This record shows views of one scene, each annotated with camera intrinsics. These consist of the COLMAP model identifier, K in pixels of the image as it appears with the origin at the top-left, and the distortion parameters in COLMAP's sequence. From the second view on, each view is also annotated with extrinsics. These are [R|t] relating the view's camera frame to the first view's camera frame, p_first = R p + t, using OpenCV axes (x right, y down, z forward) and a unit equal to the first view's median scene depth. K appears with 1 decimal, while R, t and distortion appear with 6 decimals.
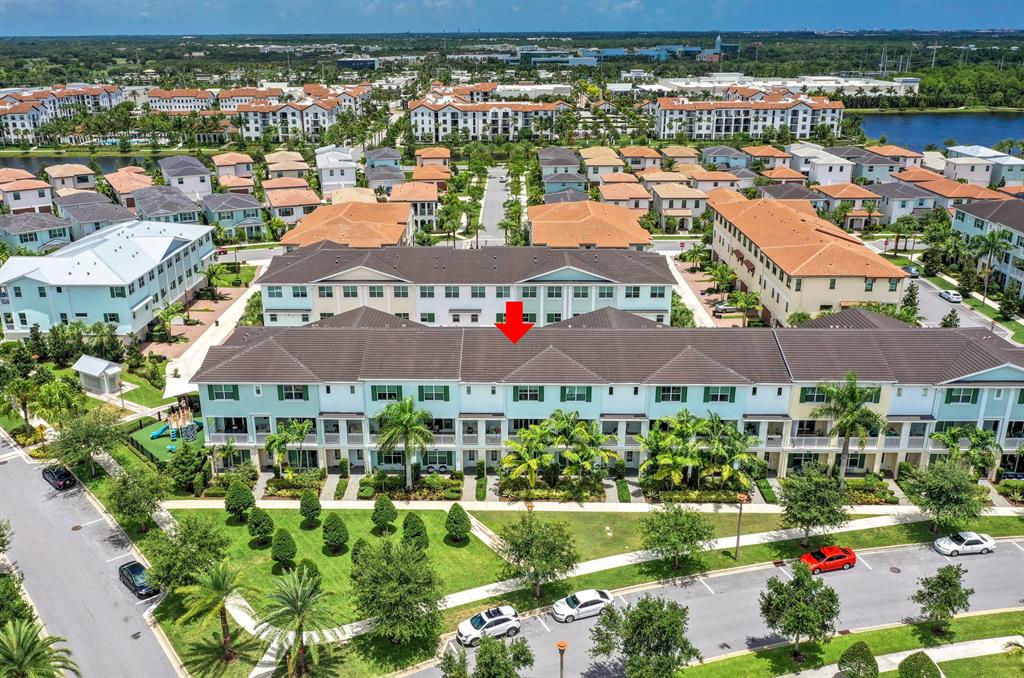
lens RADIAL K [[810.6, 0, 489.0], [0, 810.6, 335.4], [0, 0, 1]] dist [-0.003021, -0.005325]
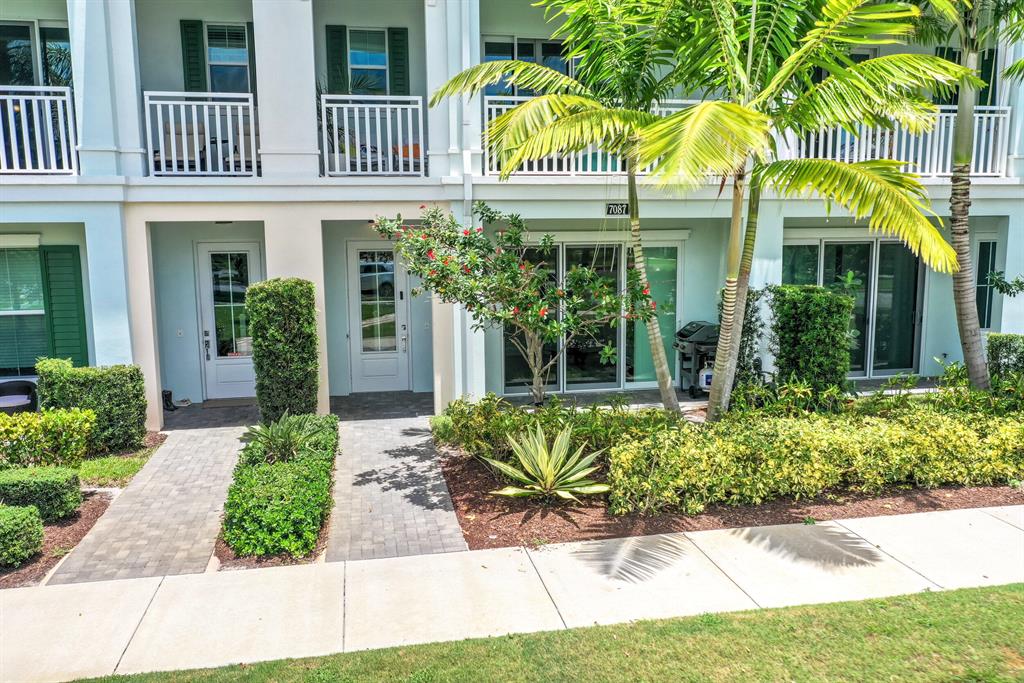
lens RADIAL K [[810.6, 0, 511.0], [0, 810.6, 345.1], [0, 0, 1]] dist [-0.003021, -0.005325]
pose [[0.977760, -0.032417, 0.207206, -0.001791], [0.071532, 0.980287, -0.184178, 0.194677], [-0.197150, 0.194904, 0.960804, 0.883298]]
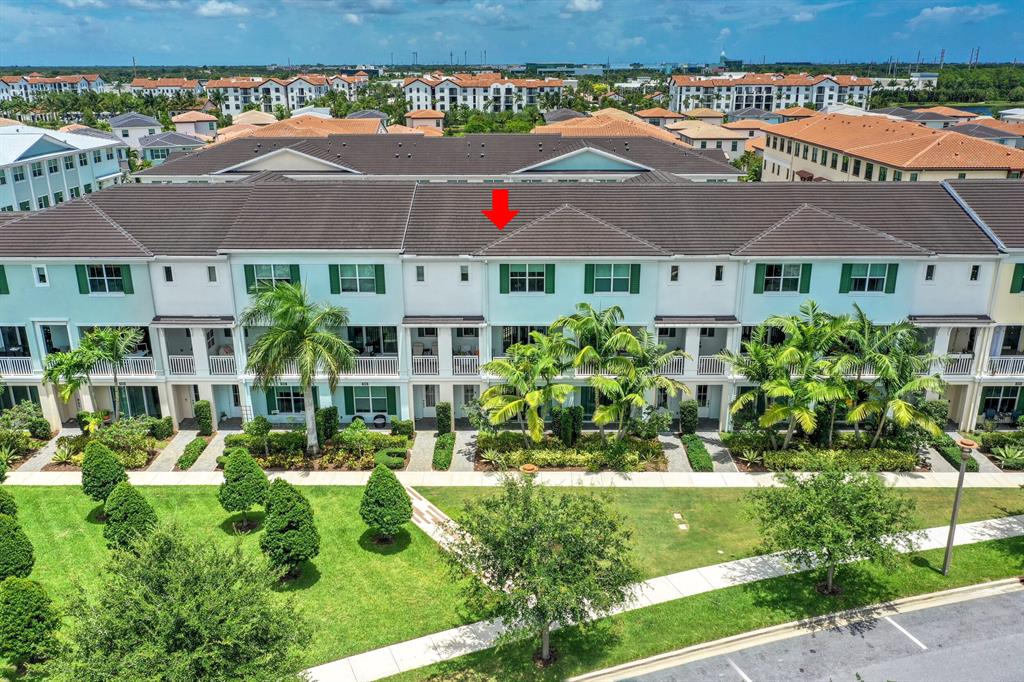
lens RADIAL K [[810.6, 0, 508.4], [0, 810.6, 342.6], [0, 0, 1]] dist [-0.003021, -0.005325]
pose [[0.999873, -0.003356, 0.015604, 0.026674], [0.003502, 0.999950, -0.009316, 0.120152], [-0.015572, 0.009370, 0.999835, 0.439684]]
